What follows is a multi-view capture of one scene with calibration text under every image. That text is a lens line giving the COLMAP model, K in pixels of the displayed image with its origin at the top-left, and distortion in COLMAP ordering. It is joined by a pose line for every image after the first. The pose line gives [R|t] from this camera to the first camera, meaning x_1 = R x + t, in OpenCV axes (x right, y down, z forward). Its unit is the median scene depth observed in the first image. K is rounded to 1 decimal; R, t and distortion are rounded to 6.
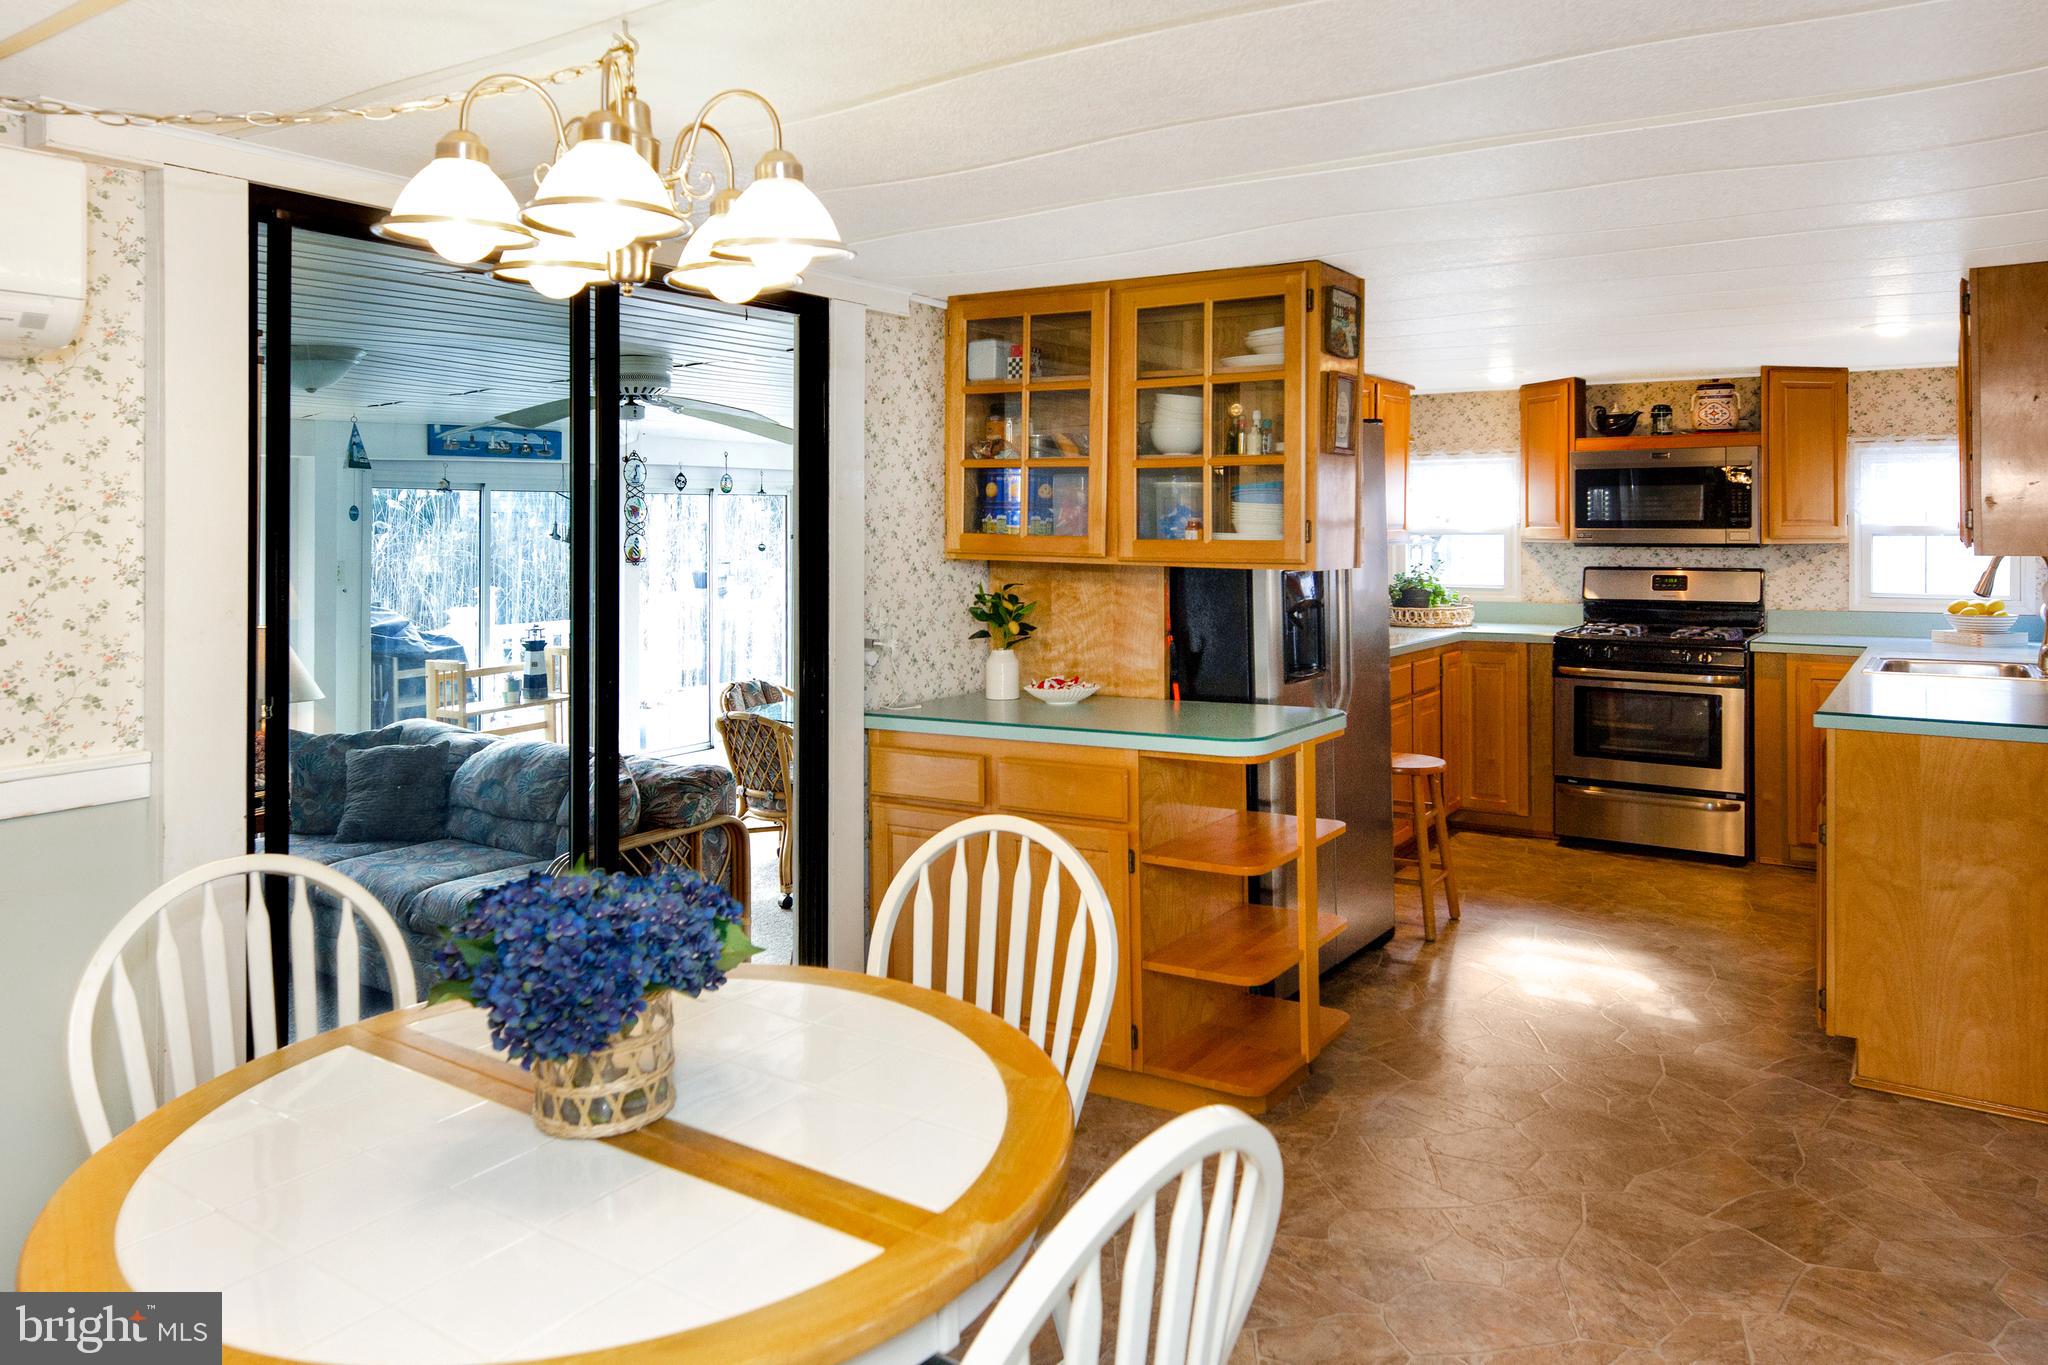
lens RADIAL K [[1401.9, 0, 1029.5], [0, 1401.9, 515.8], [0, 0, 1]] dist [-0.000378, 0.000858]
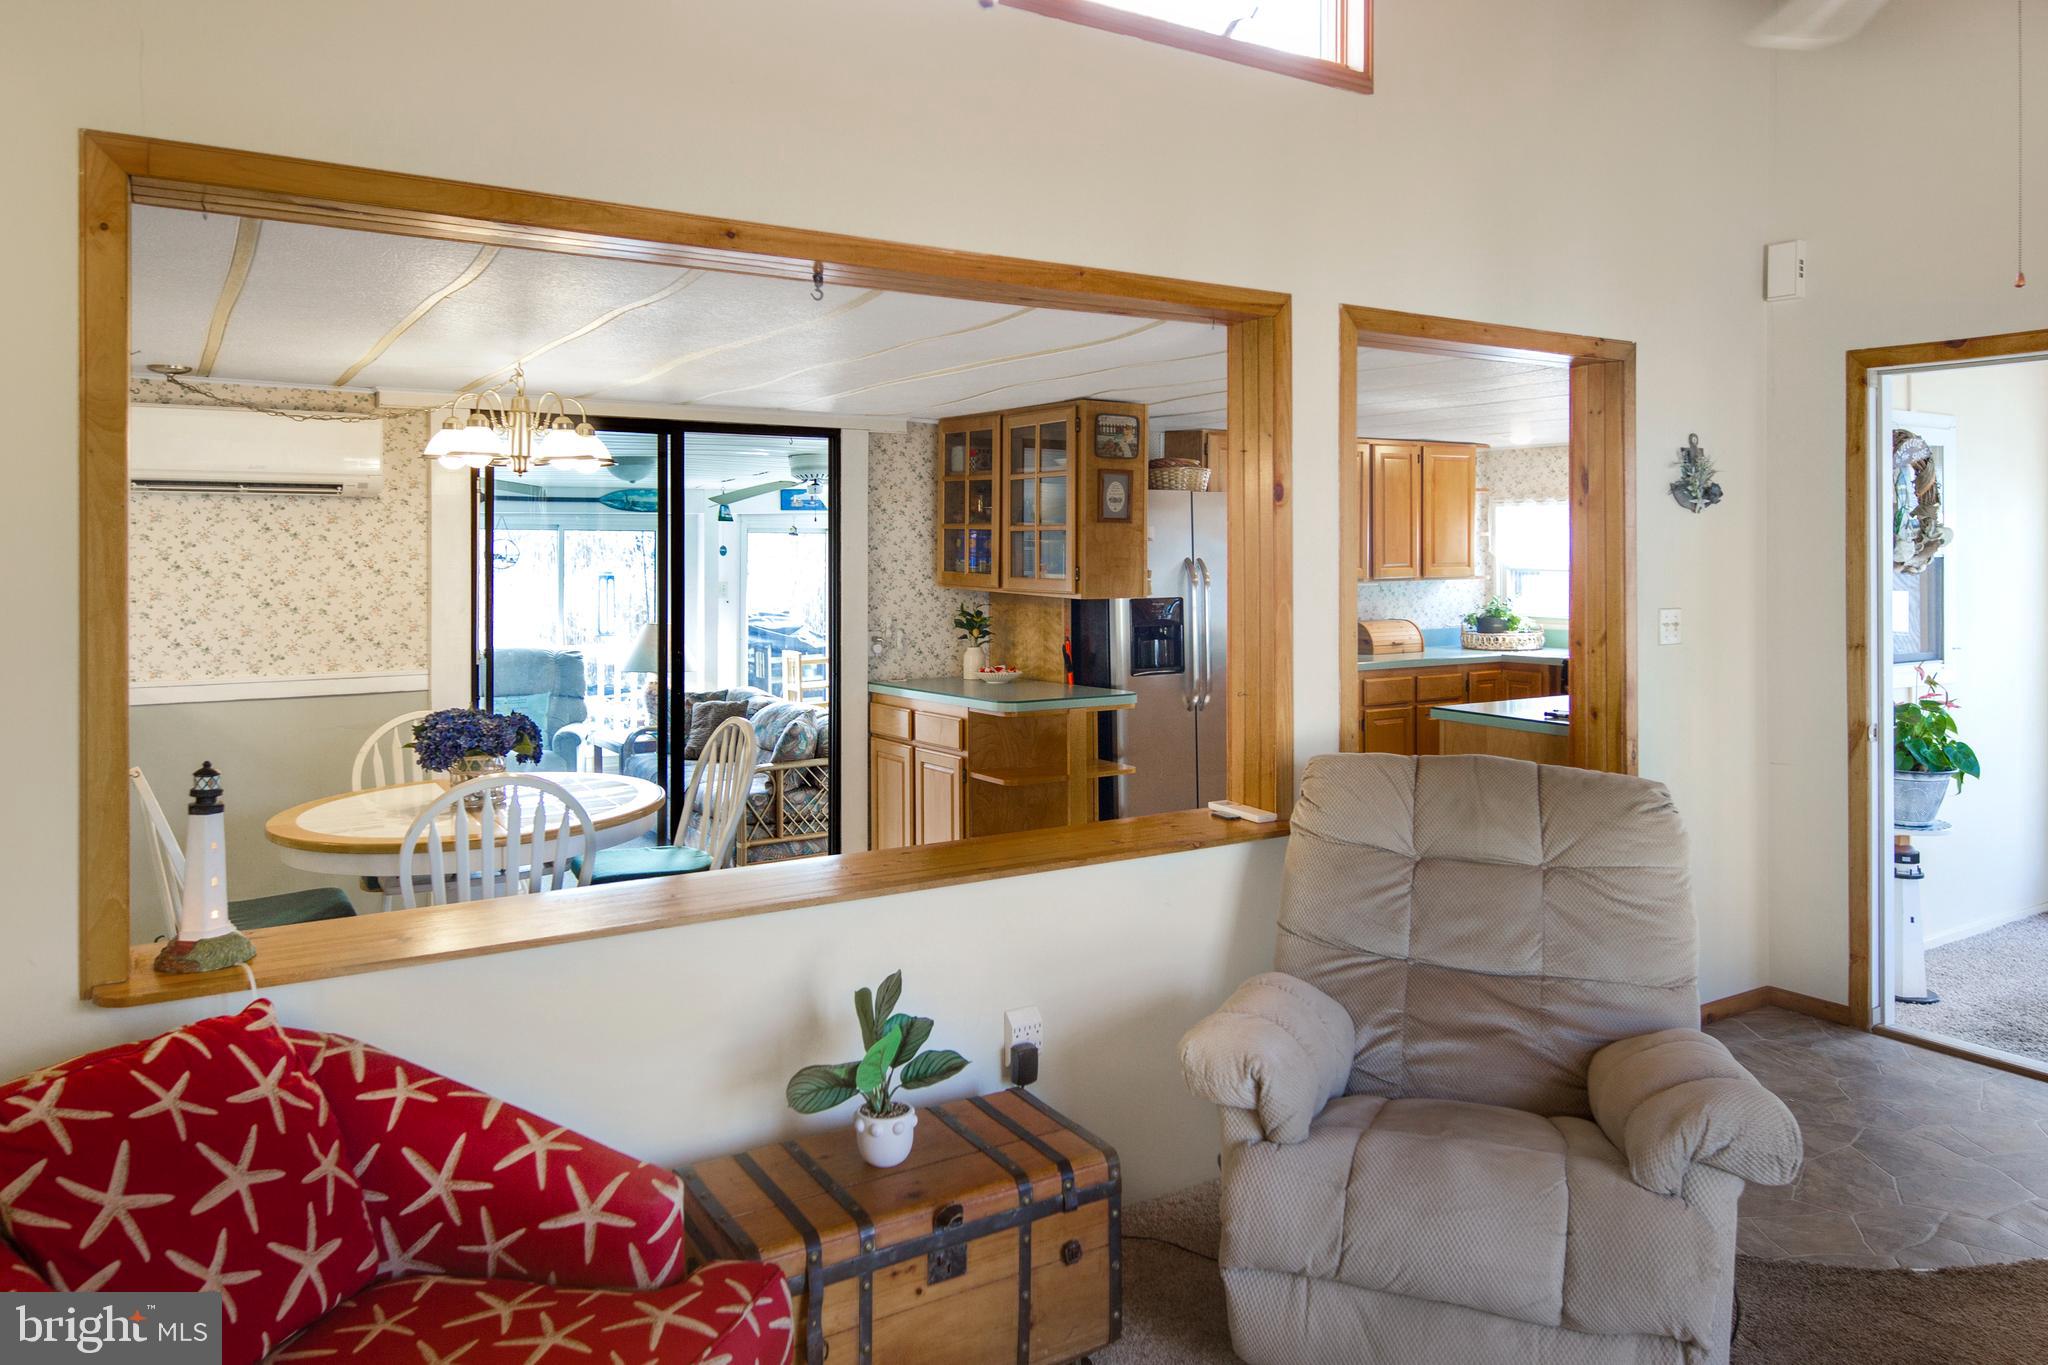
lens RADIAL K [[1376.4, 0, 1029.5], [0, 1376.4, 533.0], [0, 0, 1]] dist [0.005599, -0.002010]
pose [[0.915175, -0.001323, -0.403055, 0.427620], [0.000005, 0.999995, -0.003271, -0.016102], [0.403058, 0.002992, 0.915170, -0.234849]]
